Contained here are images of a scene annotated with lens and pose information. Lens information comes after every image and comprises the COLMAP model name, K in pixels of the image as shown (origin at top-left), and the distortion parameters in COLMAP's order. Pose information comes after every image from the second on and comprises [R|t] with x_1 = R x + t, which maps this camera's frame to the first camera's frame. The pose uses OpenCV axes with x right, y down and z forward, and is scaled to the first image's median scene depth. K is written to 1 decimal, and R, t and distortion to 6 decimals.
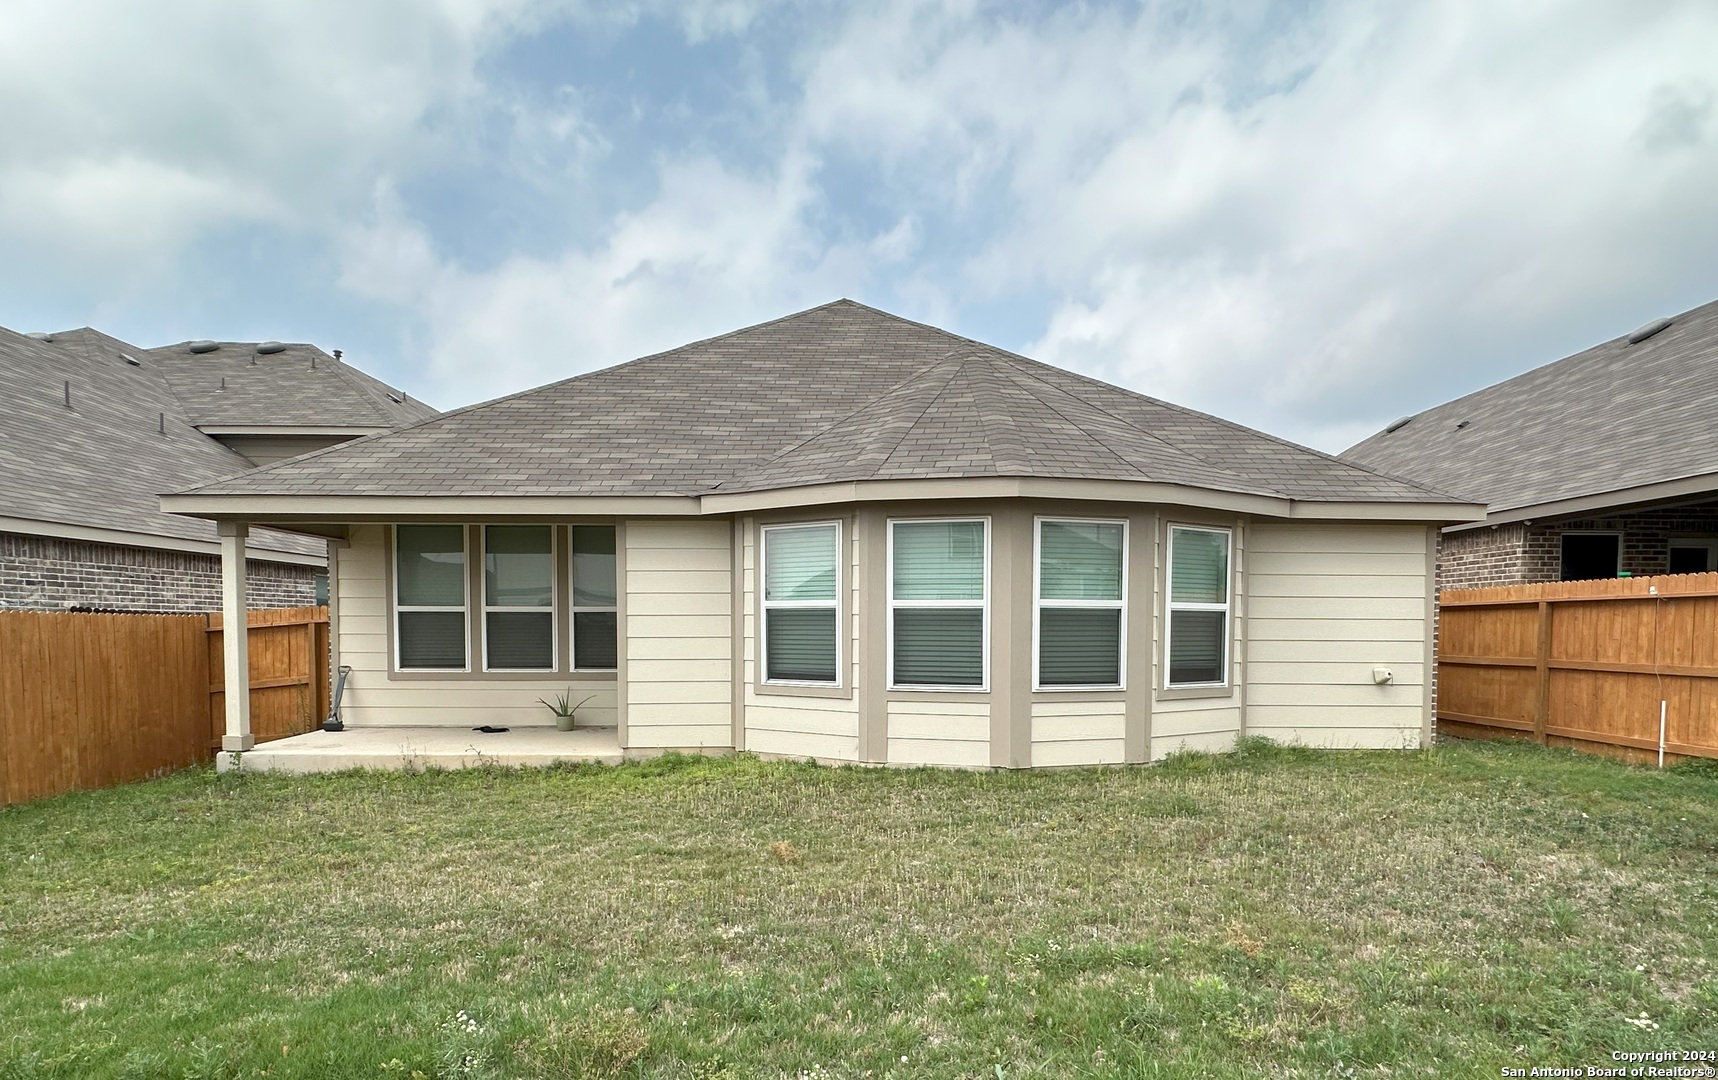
lens RADIAL K [[877.1, 0, 854.6], [0, 877.1, 649.0], [0, 0, 1]] dist [-0.003842, 0.000702]
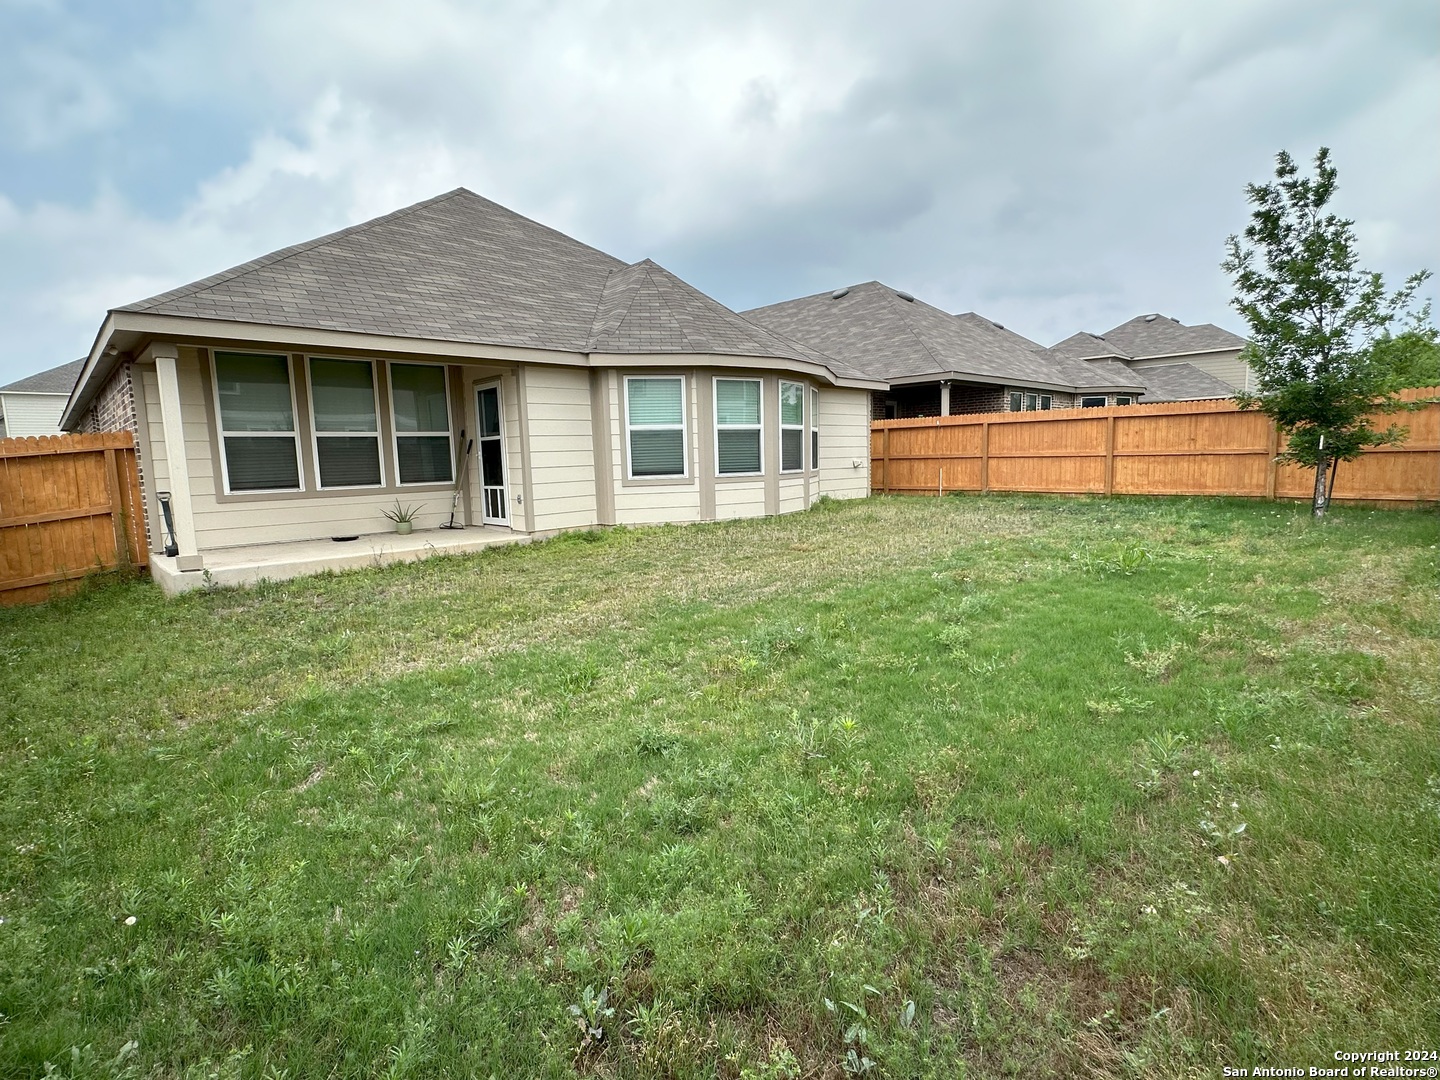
lens RADIAL K [[711.5, 0, 720.1], [0, 711.5, 539.0], [0, 0, 1]] dist [0.004452, -0.000567]
pose [[0.734070, -0.102595, 0.671279, -0.804557], [0.046354, 0.993786, 0.101195, 0.023599], [-0.677490, -0.043168, 0.734264, -0.035123]]
